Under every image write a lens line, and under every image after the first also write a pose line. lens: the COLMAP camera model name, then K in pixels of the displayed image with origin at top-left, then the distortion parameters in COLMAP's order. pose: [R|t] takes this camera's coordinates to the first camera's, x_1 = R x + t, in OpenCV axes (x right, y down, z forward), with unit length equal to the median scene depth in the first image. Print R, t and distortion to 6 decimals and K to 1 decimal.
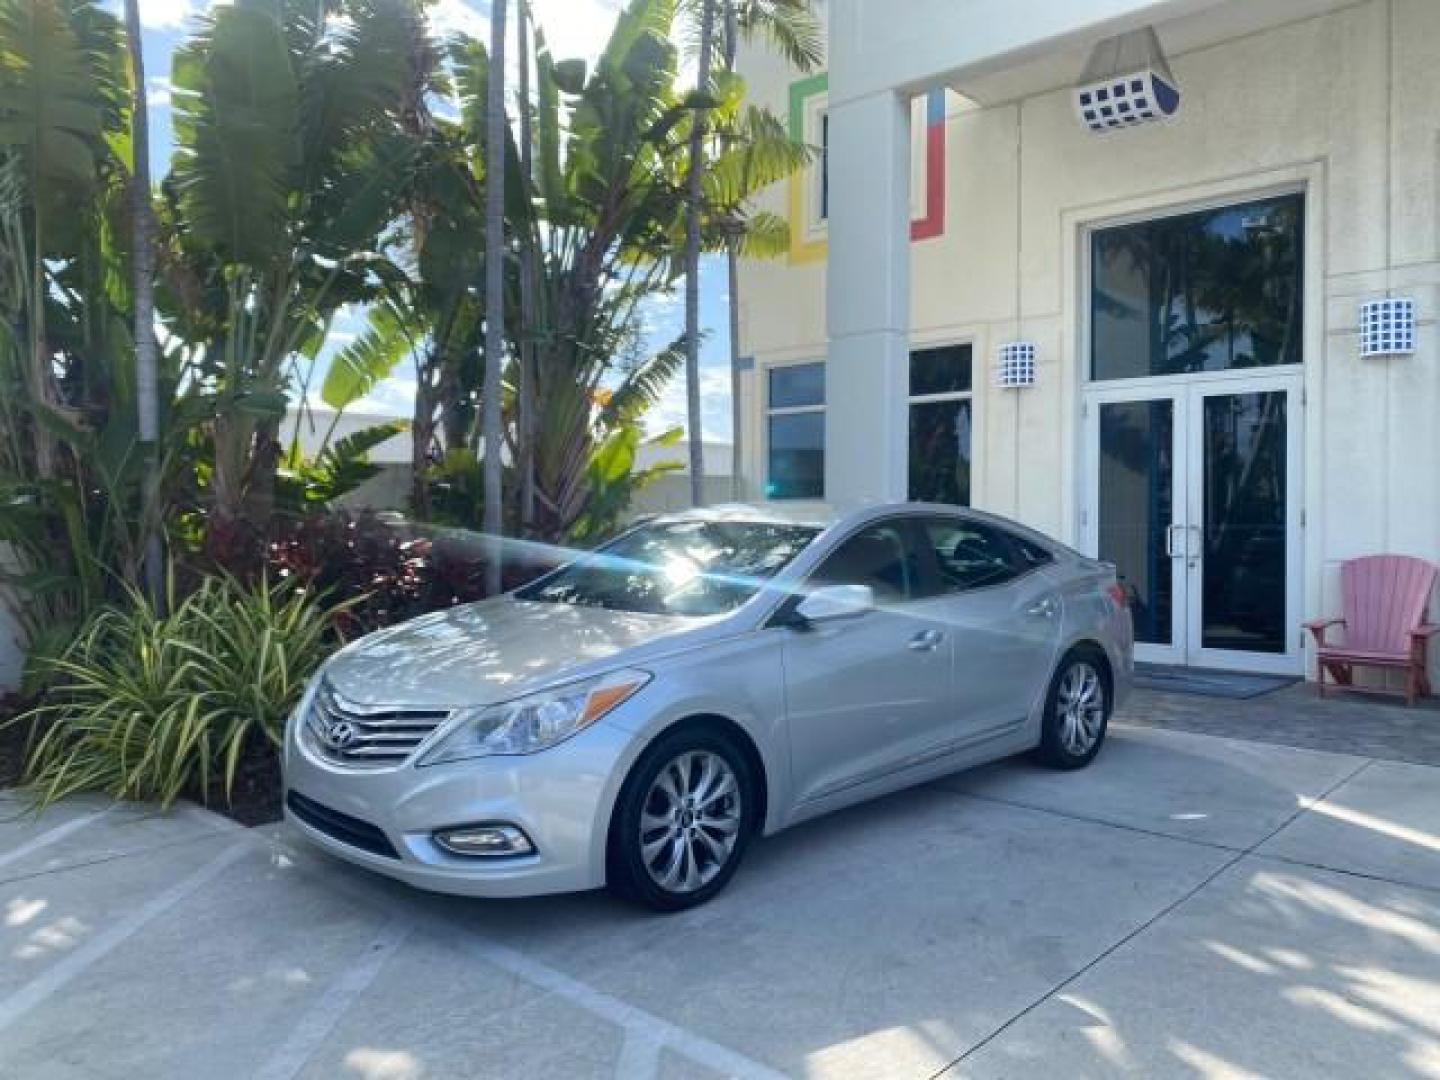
lens RADIAL K [[1102.9, 0, 713.3], [0, 1102.9, 524.0], [0, 0, 1]] dist [0.034793, -0.047374]
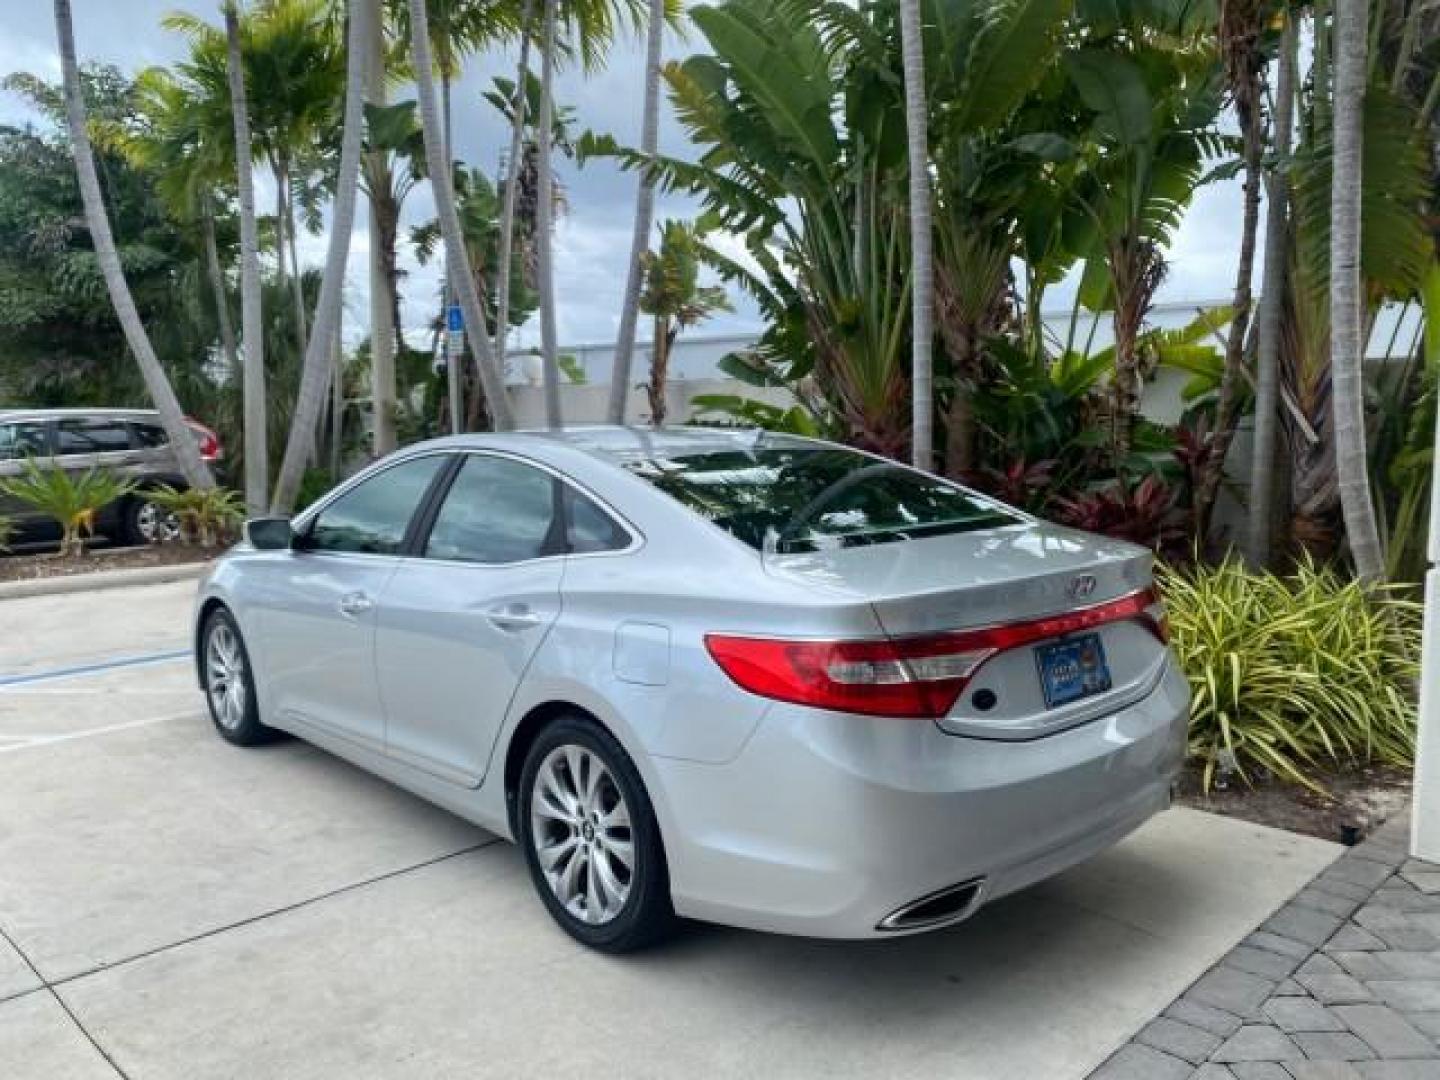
lens RADIAL K [[1102.9, 0, 719.8], [0, 1102.9, 540.3], [0, 0, 1]] dist [0.034793, -0.047374]
pose [[-0.030022, 0.111314, -0.993332, 0.607935], [-0.007192, 0.993730, 0.111576, -0.021207], [0.999523, 0.010494, -0.029033, 0.788503]]
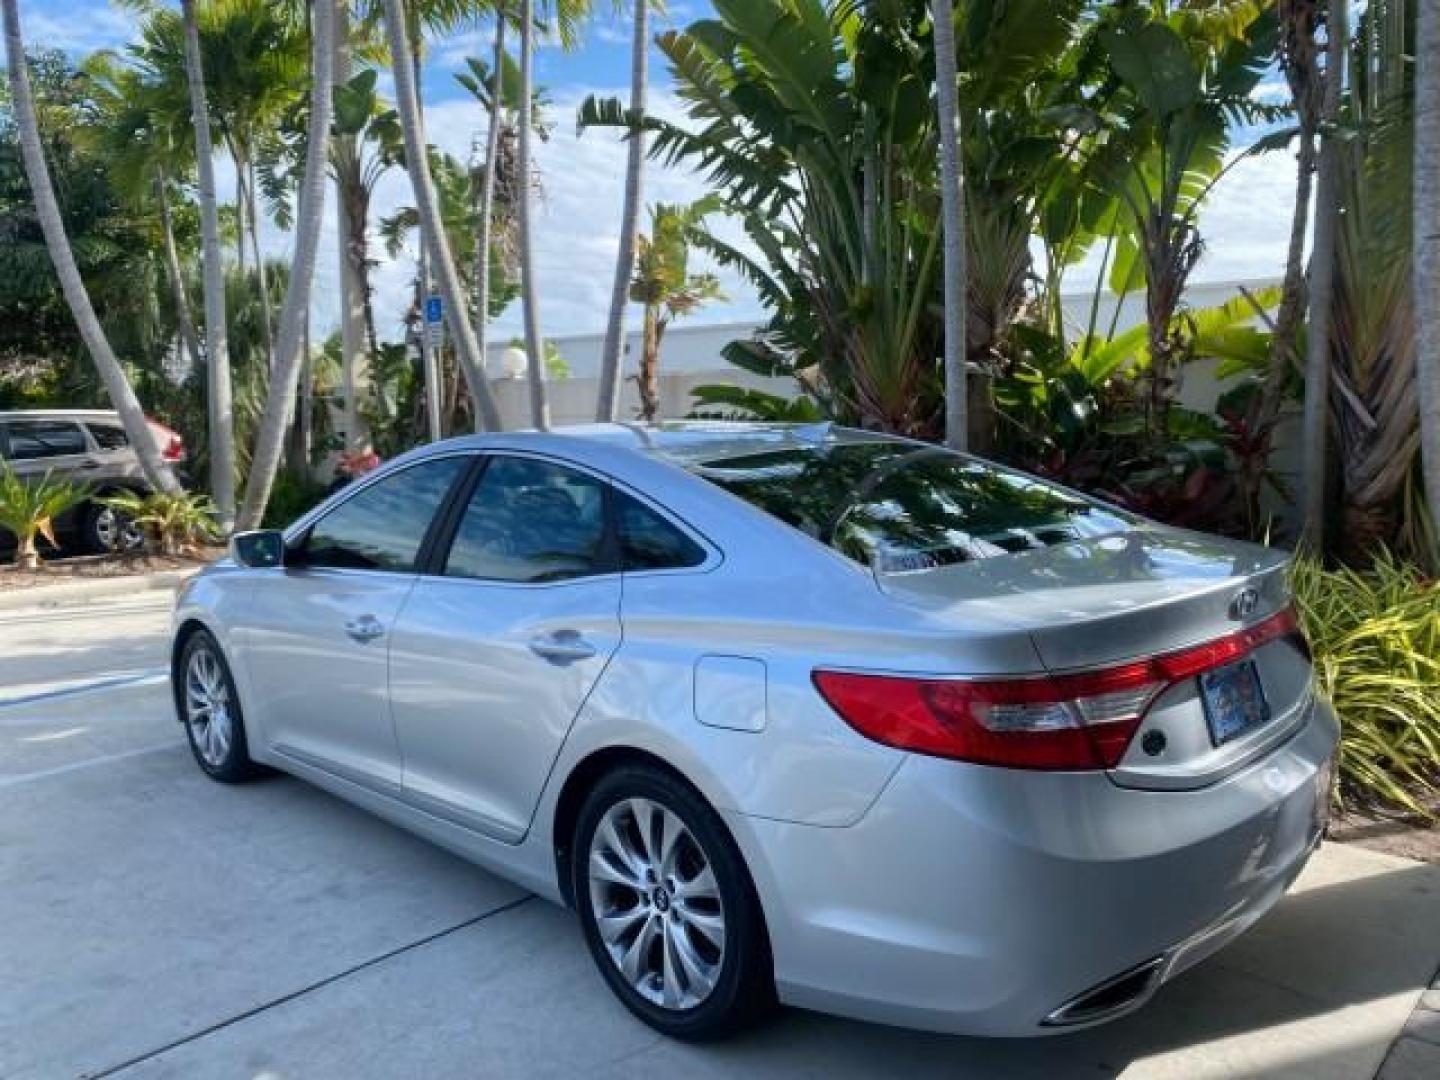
lens RADIAL K [[1102.9, 0, 721.3], [0, 1102.9, 536.2], [0, 0, 1]] dist [0.034793, -0.047374]
pose [[0.004925, 0.114936, -0.993361, 0.551372], [0.006952, 0.993345, 0.114968, -0.021500], [0.999964, -0.007472, 0.004093, 0.749927]]
